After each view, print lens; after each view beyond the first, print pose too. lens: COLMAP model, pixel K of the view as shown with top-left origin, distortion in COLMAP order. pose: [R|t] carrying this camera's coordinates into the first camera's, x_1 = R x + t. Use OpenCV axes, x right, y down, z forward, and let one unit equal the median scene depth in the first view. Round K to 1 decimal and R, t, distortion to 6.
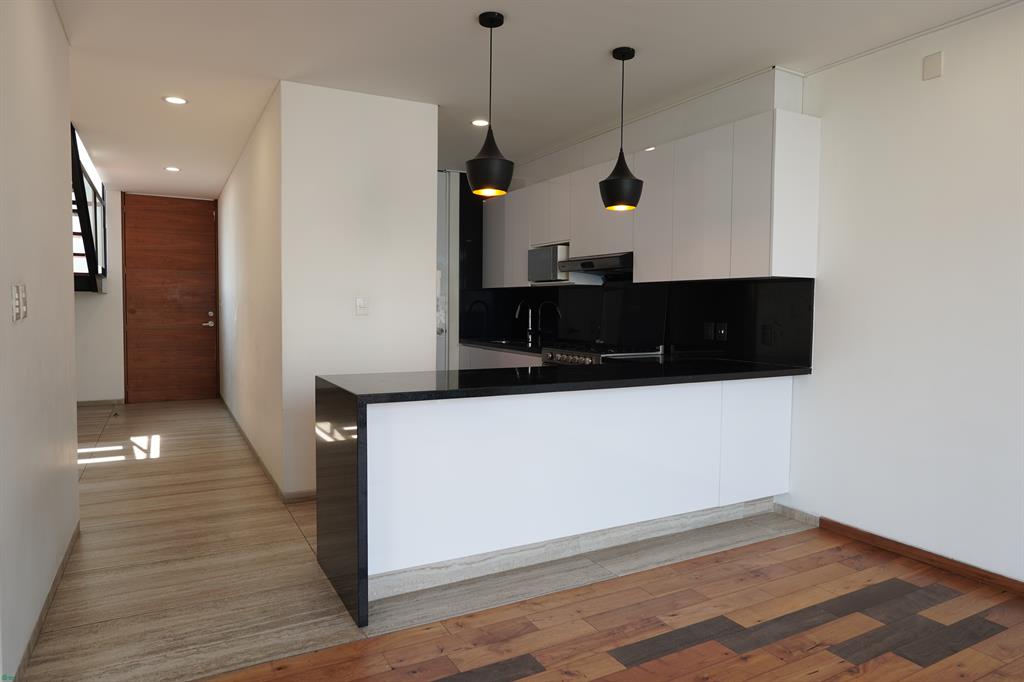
lens RADIAL K [[634.3, 0, 512.0], [0, 634.3, 341.0], [0, 0, 1]] dist [-0.019660, 0.012956]
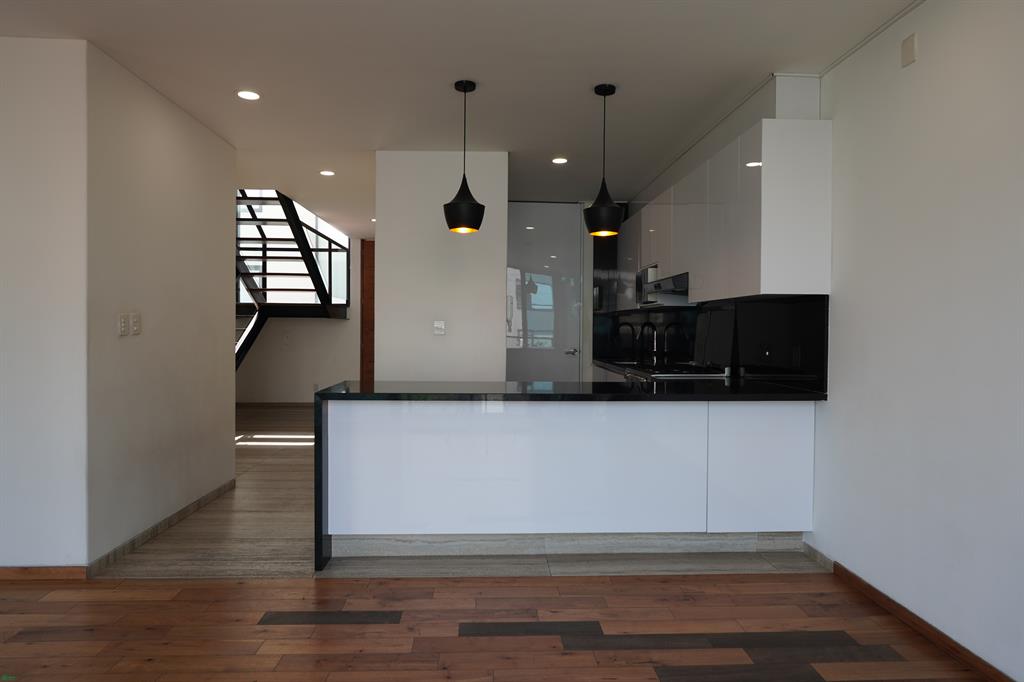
lens RADIAL K [[634.3, 0, 512.0], [0, 634.3, 341.0], [0, 0, 1]] dist [-0.019660, 0.012956]
pose [[0.897625, 0.005706, -0.440723, 0.465458], [-0.021971, 0.999252, -0.031813, 0.005898], [0.440212, 0.038239, 0.897079, -0.011872]]
